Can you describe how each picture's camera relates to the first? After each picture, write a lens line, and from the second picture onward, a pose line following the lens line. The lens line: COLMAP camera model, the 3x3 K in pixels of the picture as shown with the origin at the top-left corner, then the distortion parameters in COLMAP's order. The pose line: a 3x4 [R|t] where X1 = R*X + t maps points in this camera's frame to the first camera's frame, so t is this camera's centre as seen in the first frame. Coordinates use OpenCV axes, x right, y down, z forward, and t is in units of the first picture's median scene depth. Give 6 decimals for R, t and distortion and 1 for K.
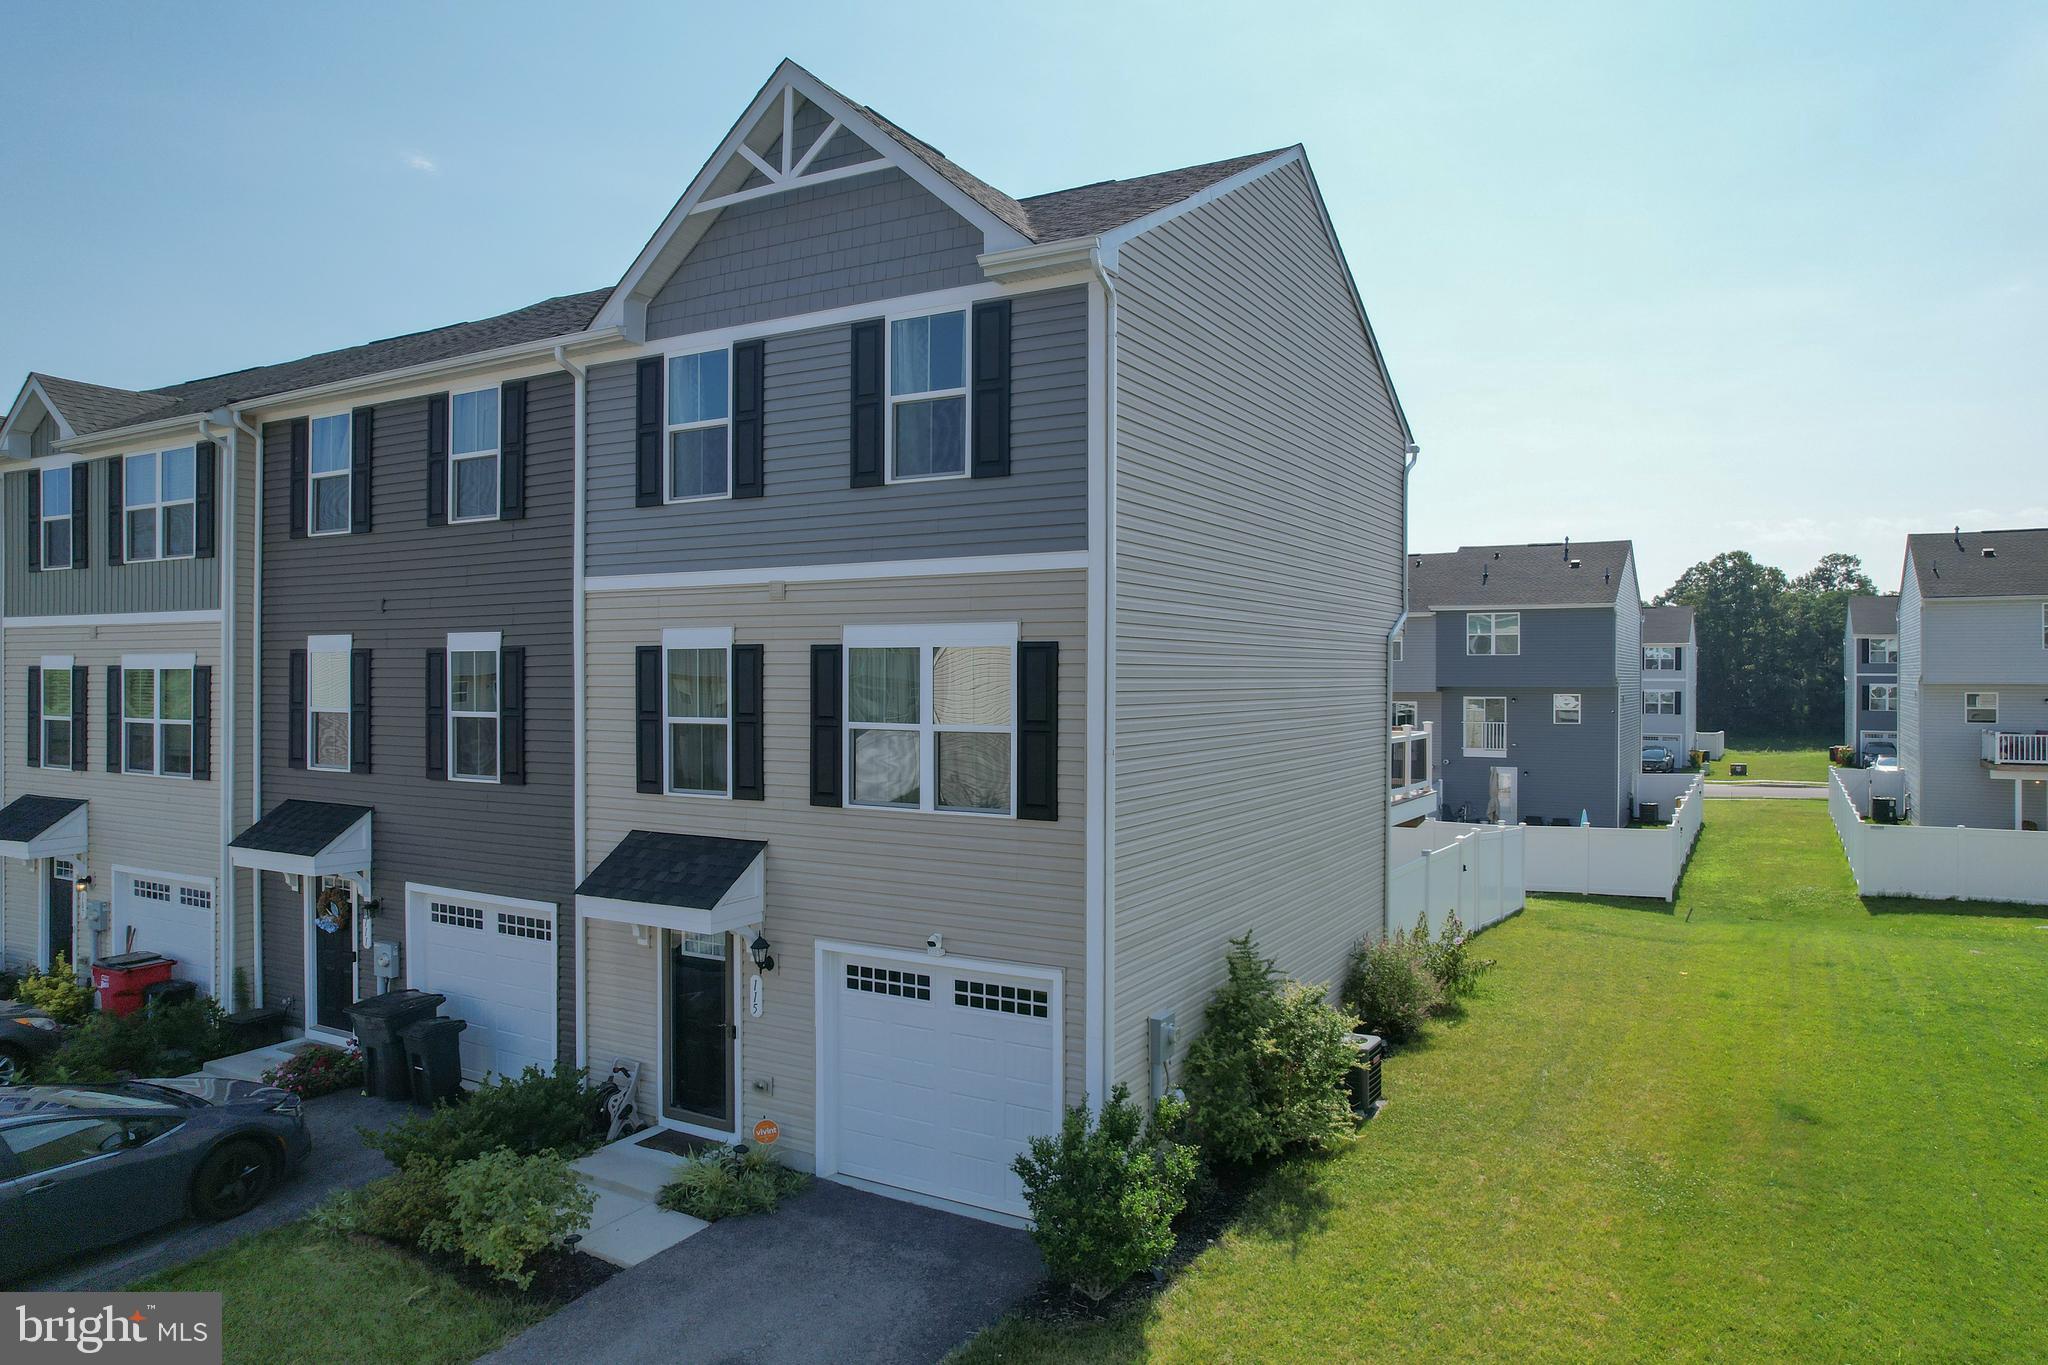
lens RADIAL K [[1309.6, 0, 1024.0], [0, 1309.6, 682.5], [0, 0, 1]] dist [-0.083418, 0.078950]
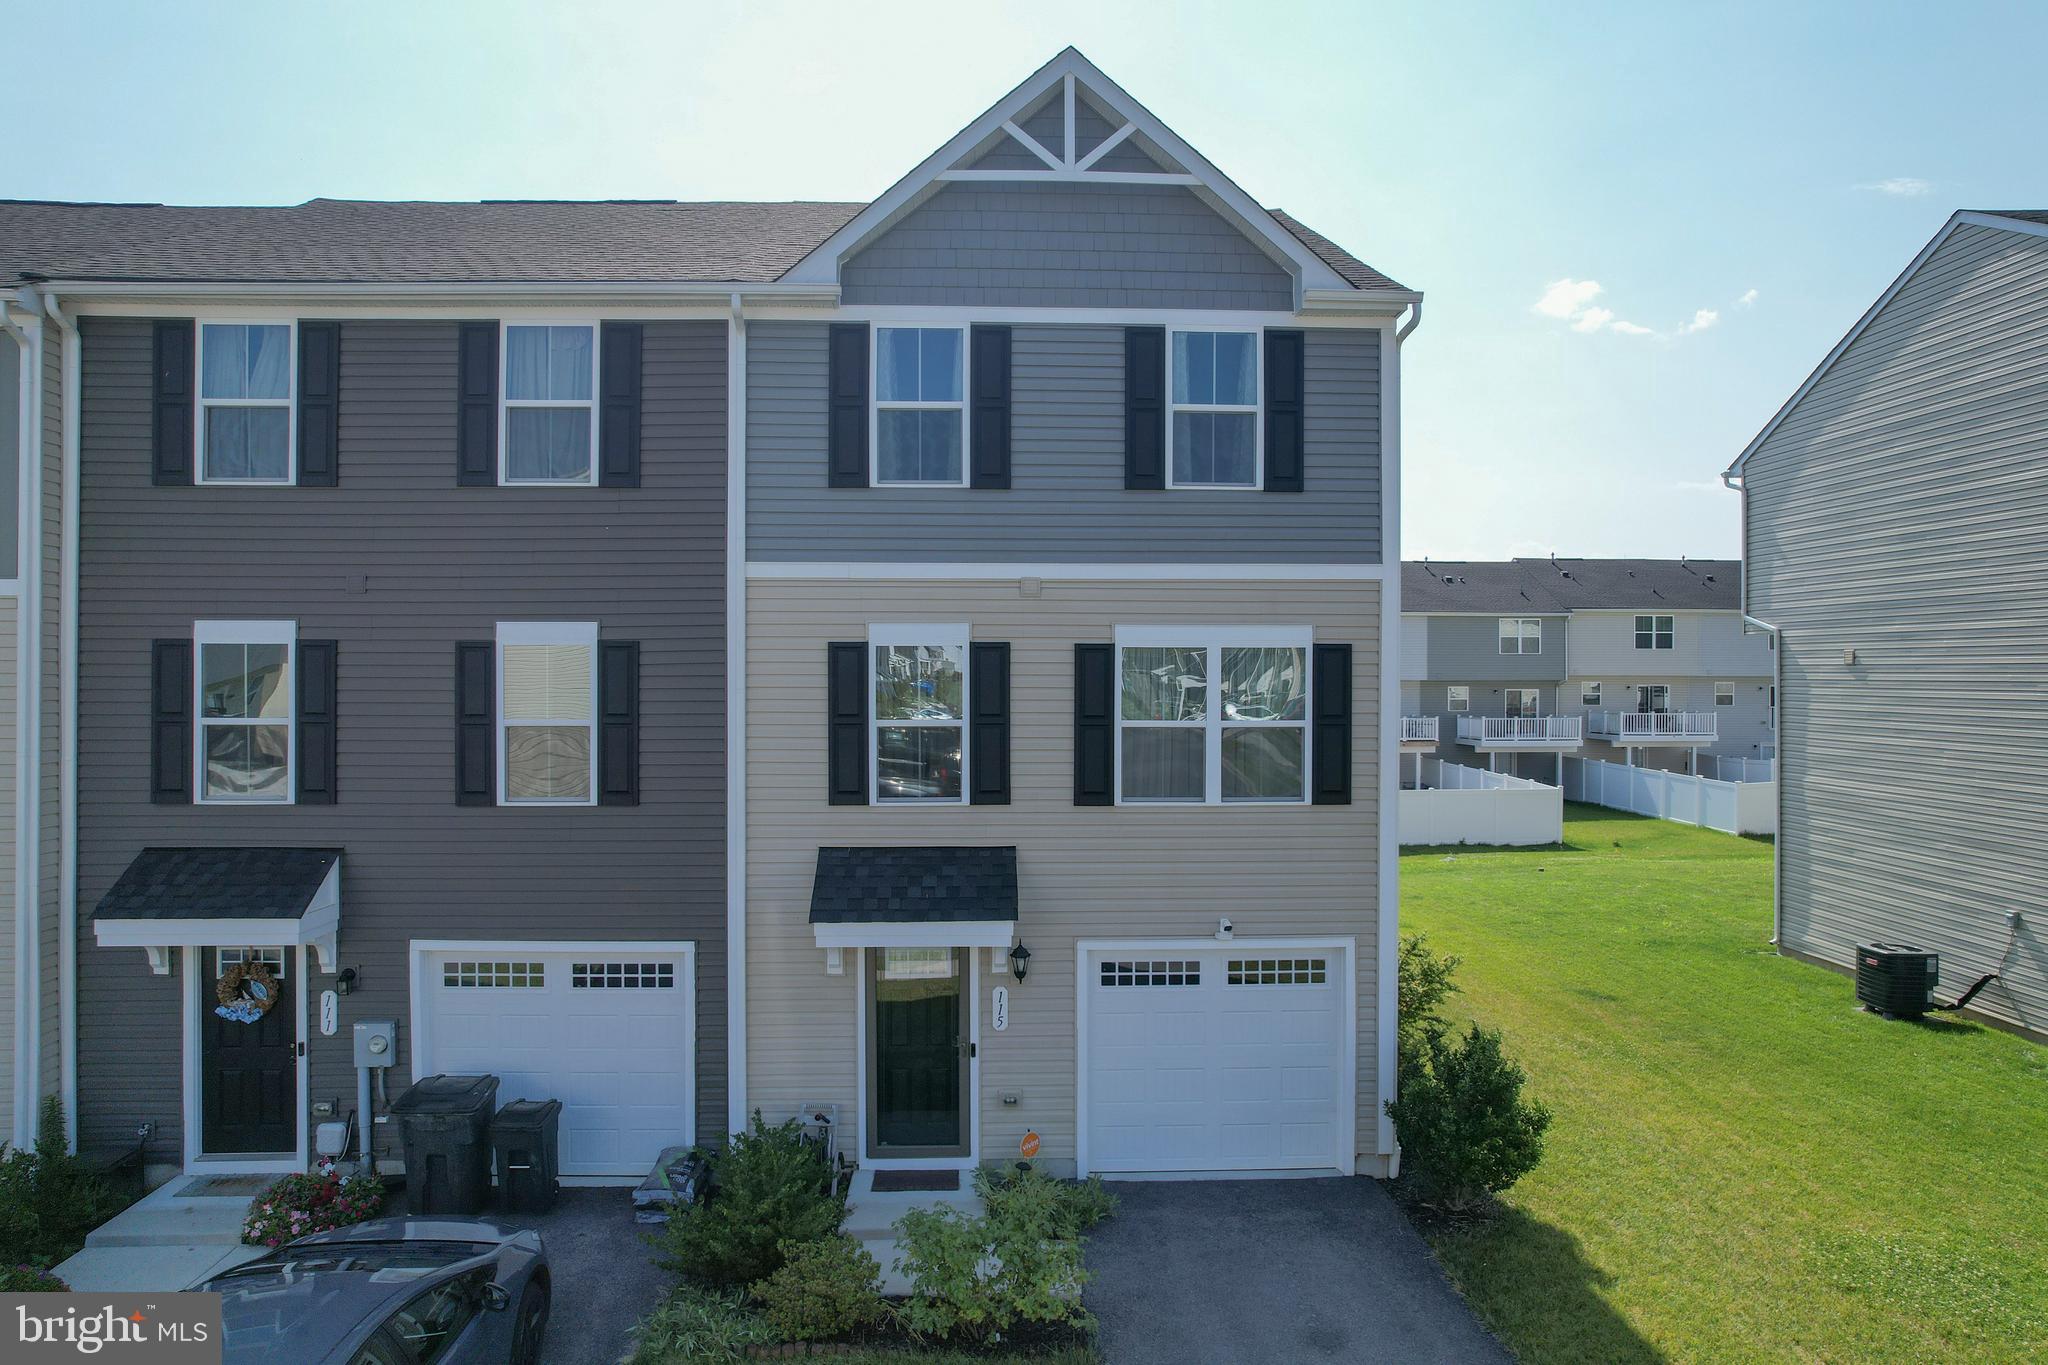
lens RADIAL K [[1309.6, 0, 1024.0], [0, 1309.6, 682.5], [0, 0, 1]] dist [-0.083418, 0.078950]
pose [[0.849007, -0.004025, 0.528366, -0.701445], [0.003837, 0.999992, 0.001452, -0.000882], [-0.528368, 0.000794, 0.849015, 0.174327]]
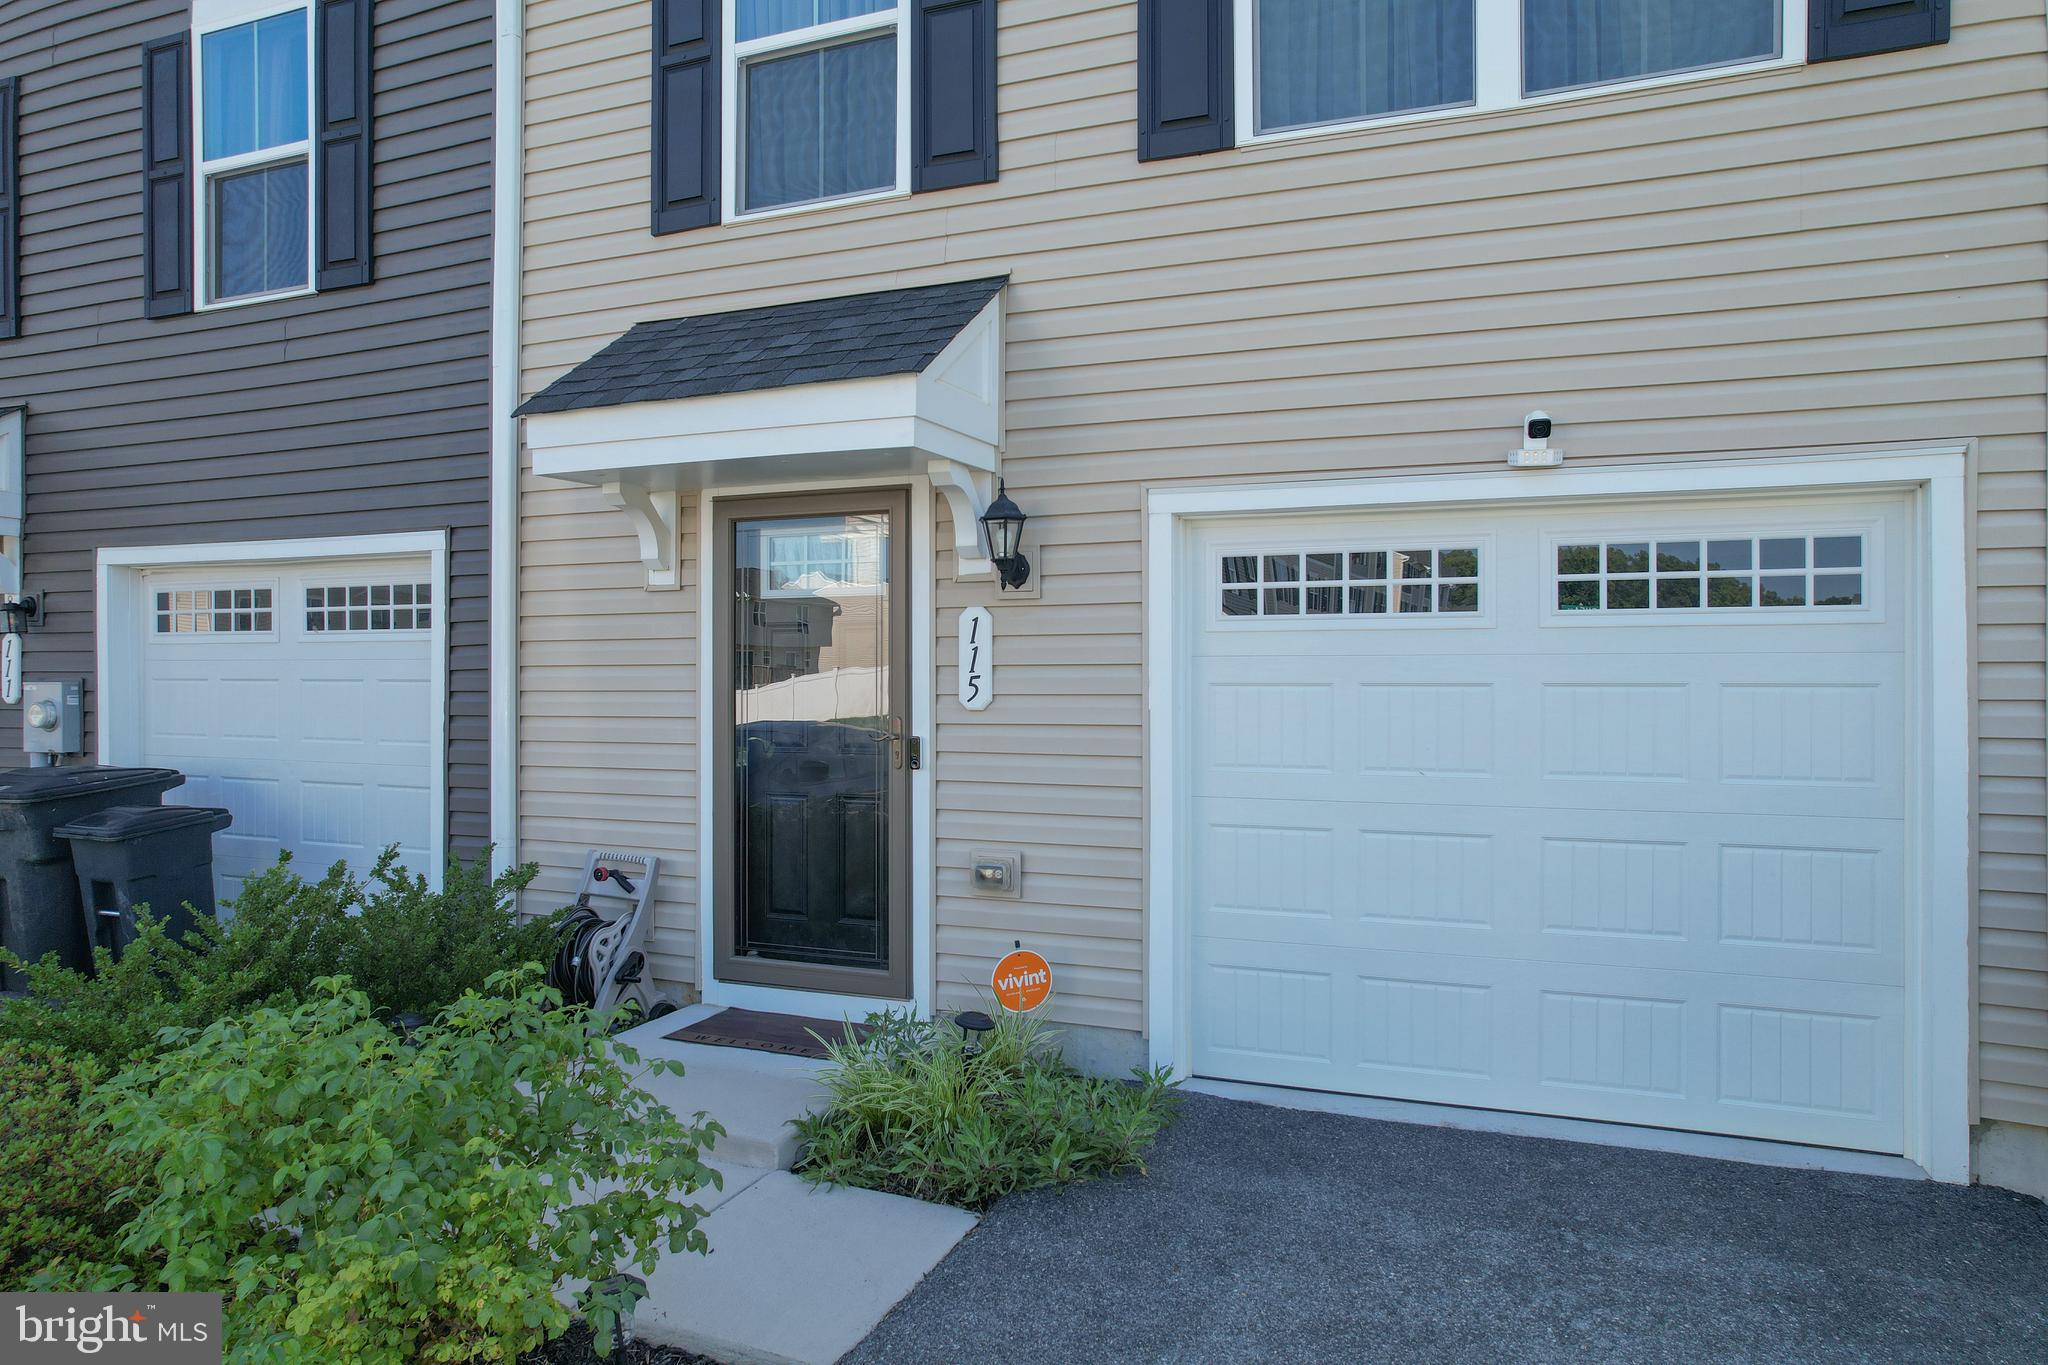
lens RADIAL K [[1309.6, 0, 1024.0], [0, 1309.6, 682.5], [0, 0, 1]] dist [-0.083418, 0.078950]
pose [[0.991326, -0.004316, 0.131358, -0.246328], [0.003764, 0.999983, 0.004445, 0.248136], [-0.131375, -0.003912, 0.991325, 0.589692]]
